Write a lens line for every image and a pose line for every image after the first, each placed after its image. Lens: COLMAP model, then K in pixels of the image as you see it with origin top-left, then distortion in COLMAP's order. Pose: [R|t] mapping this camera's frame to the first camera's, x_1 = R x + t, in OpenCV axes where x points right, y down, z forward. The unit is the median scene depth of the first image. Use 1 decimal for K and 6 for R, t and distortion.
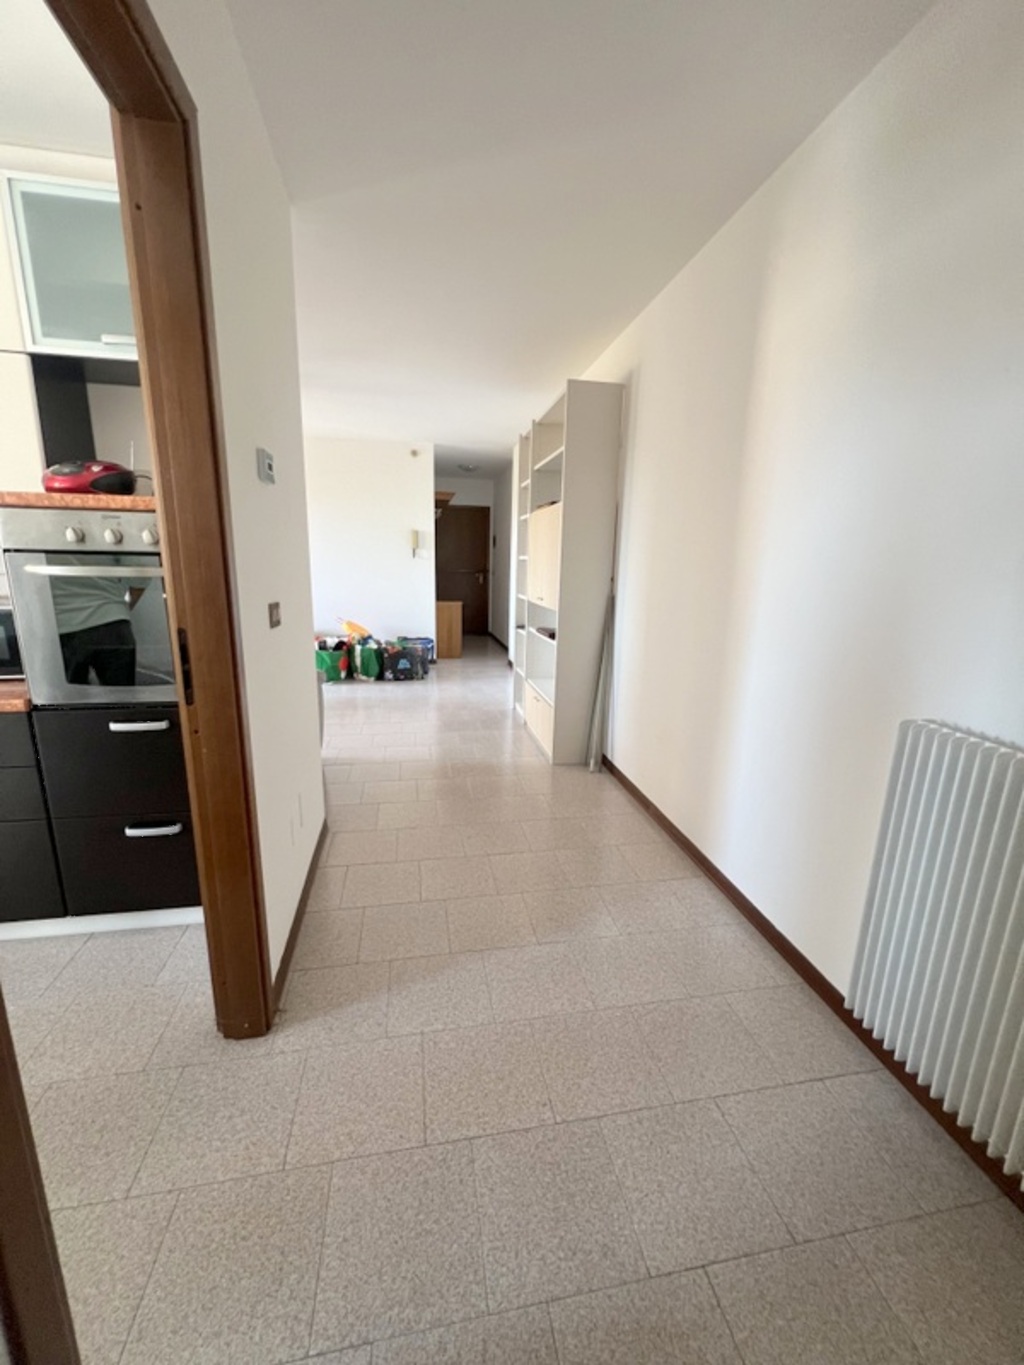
lens RADIAL K [[549.2, 0, 512.0], [0, 549.2, 682.5], [0, 0, 1]] dist [-0.001064, 0.000313]
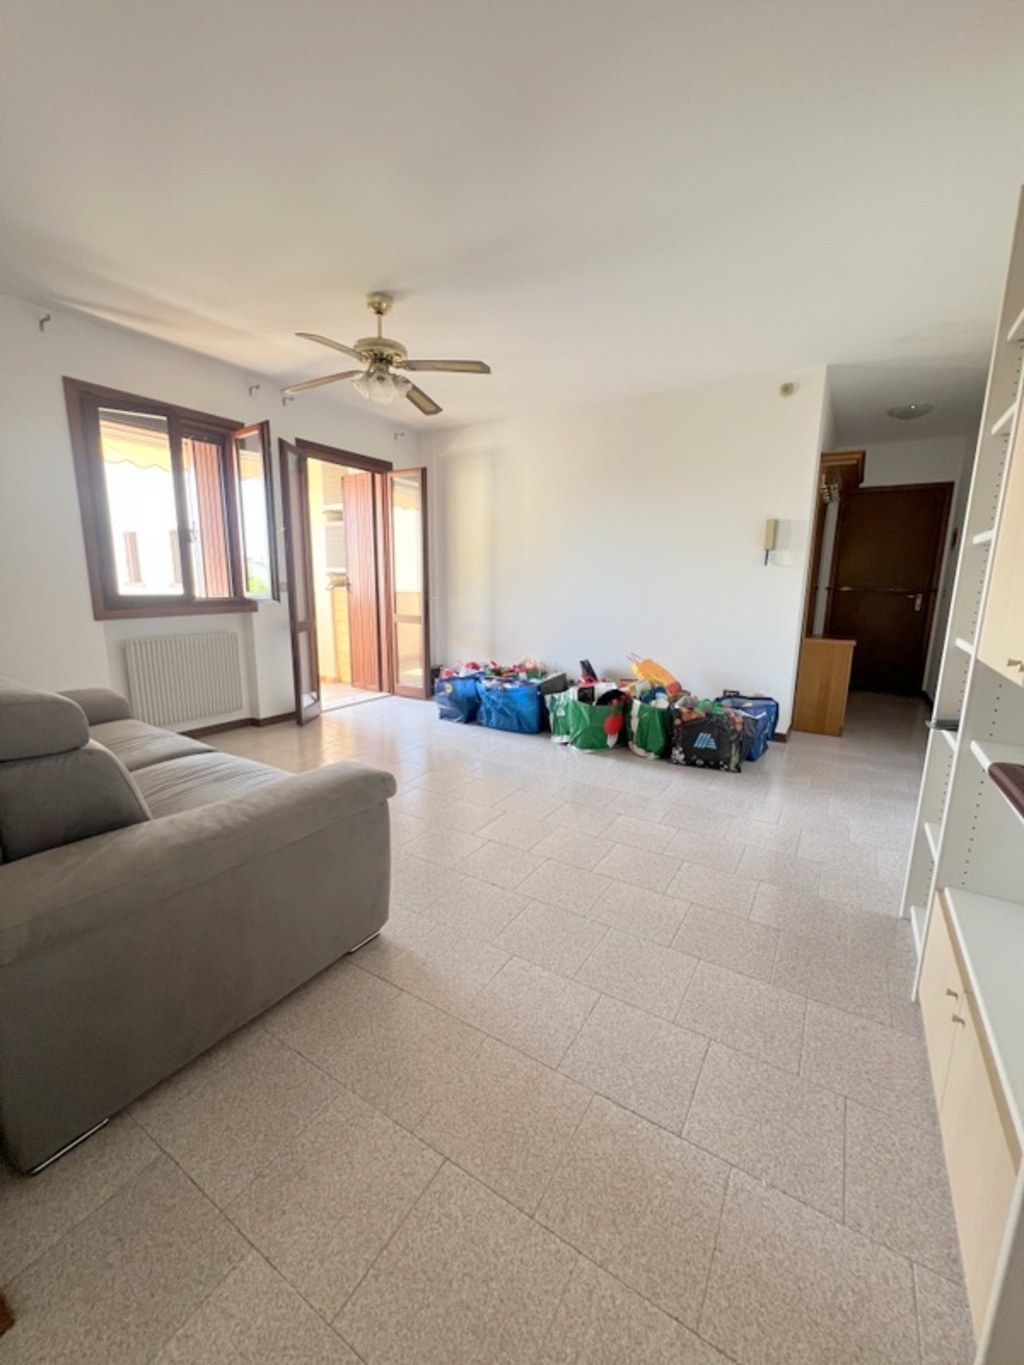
lens RADIAL K [[549.2, 0, 512.0], [0, 549.2, 682.5], [0, 0, 1]] dist [-0.001064, 0.000313]
pose [[0.743795, 0.111124, -0.659106, 0.030282], [-0.138641, 0.990287, 0.010506, -0.073342], [0.653872, 0.083565, 0.751977, 0.415318]]
